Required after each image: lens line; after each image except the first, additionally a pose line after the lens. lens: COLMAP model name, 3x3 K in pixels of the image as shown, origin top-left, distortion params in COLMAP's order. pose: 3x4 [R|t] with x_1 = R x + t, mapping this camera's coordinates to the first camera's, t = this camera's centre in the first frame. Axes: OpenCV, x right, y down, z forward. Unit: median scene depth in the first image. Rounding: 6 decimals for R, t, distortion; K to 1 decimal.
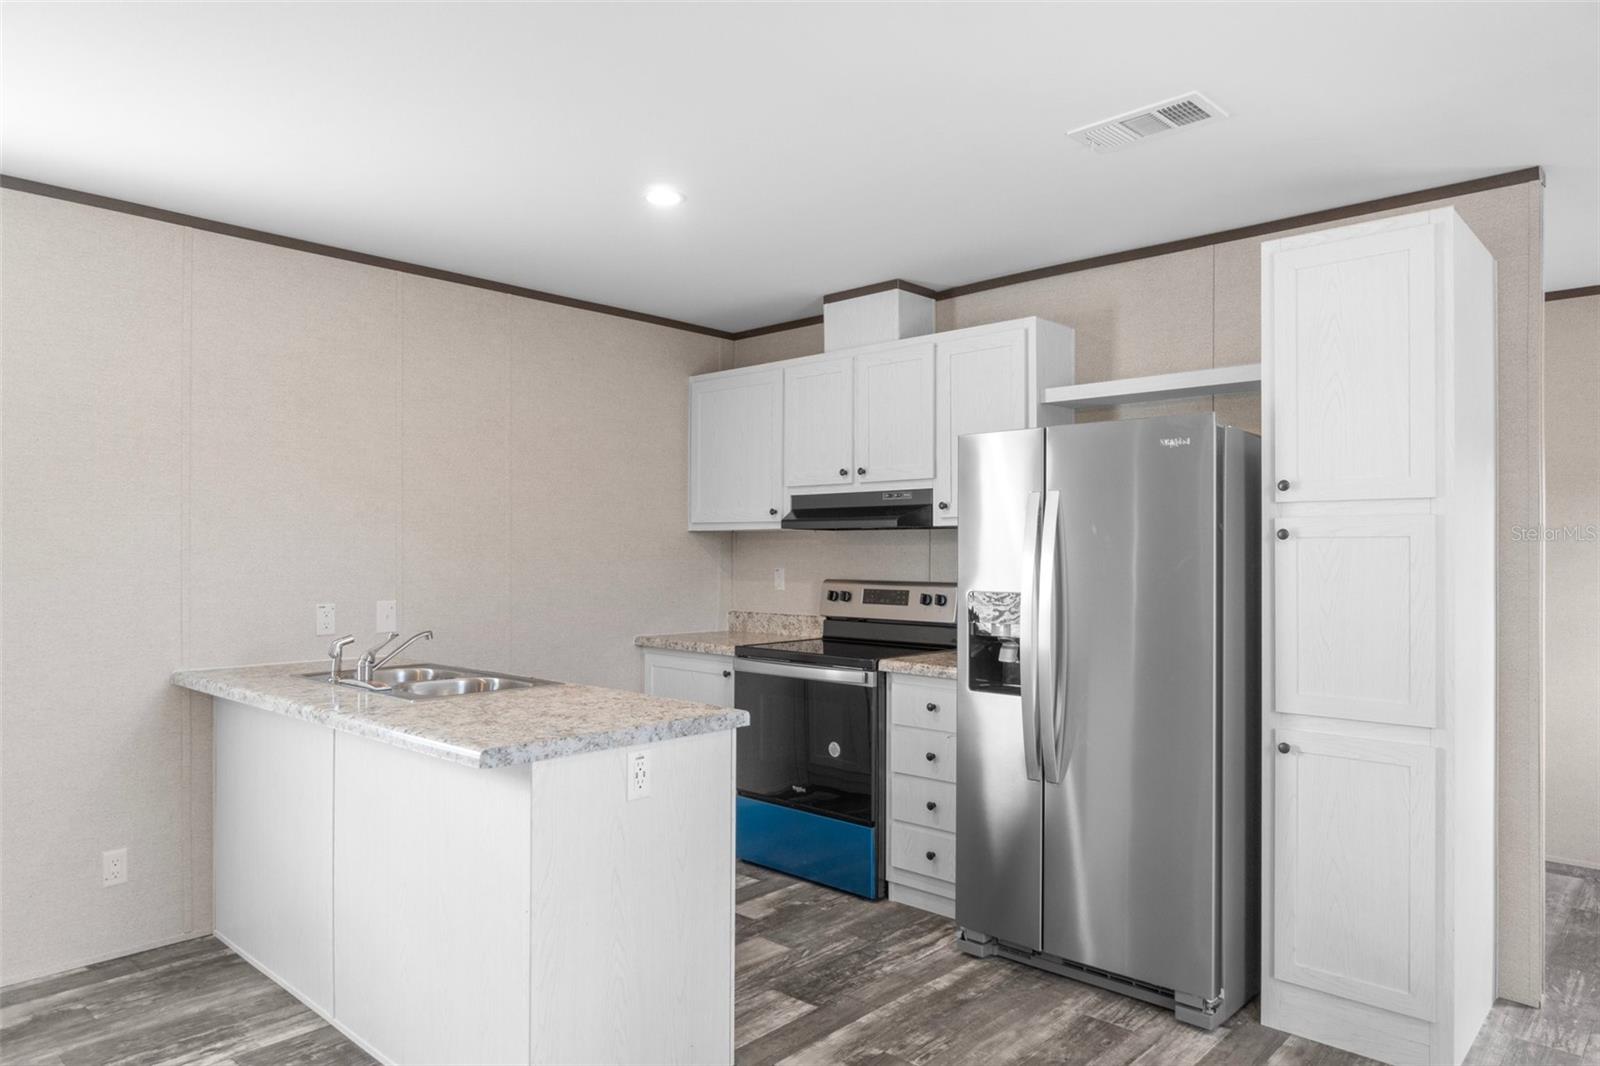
lens RADIAL K [[982.3, 0, 812.1], [0, 982.3, 550.6], [0, 0, 1]] dist [-0.019924, 0.003198]
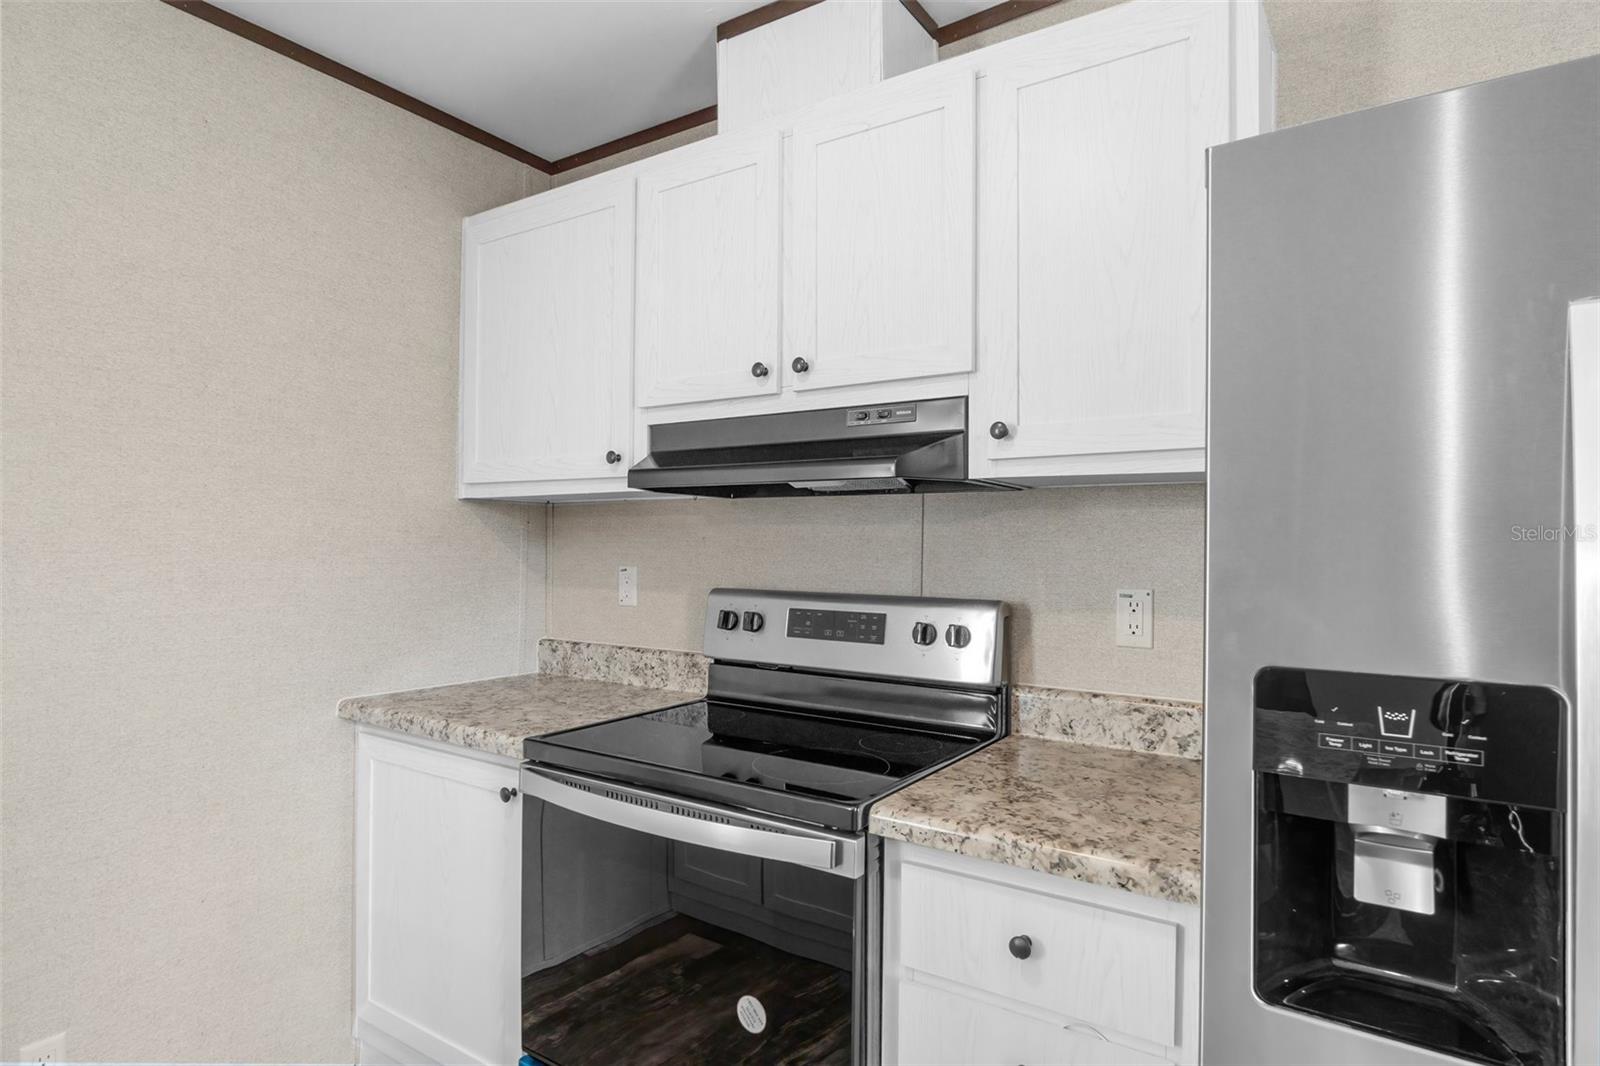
lens RADIAL K [[874.2, 0, 801.8], [0, 874.2, 536.1], [0, 0, 1]] dist [-0.021093, 0.002051]
pose [[0.988773, 0.005620, 0.149317, -0.010551], [-0.004817, 0.999972, -0.005736, 0.003428], [-0.149345, 0.004952, 0.988773, 0.553920]]
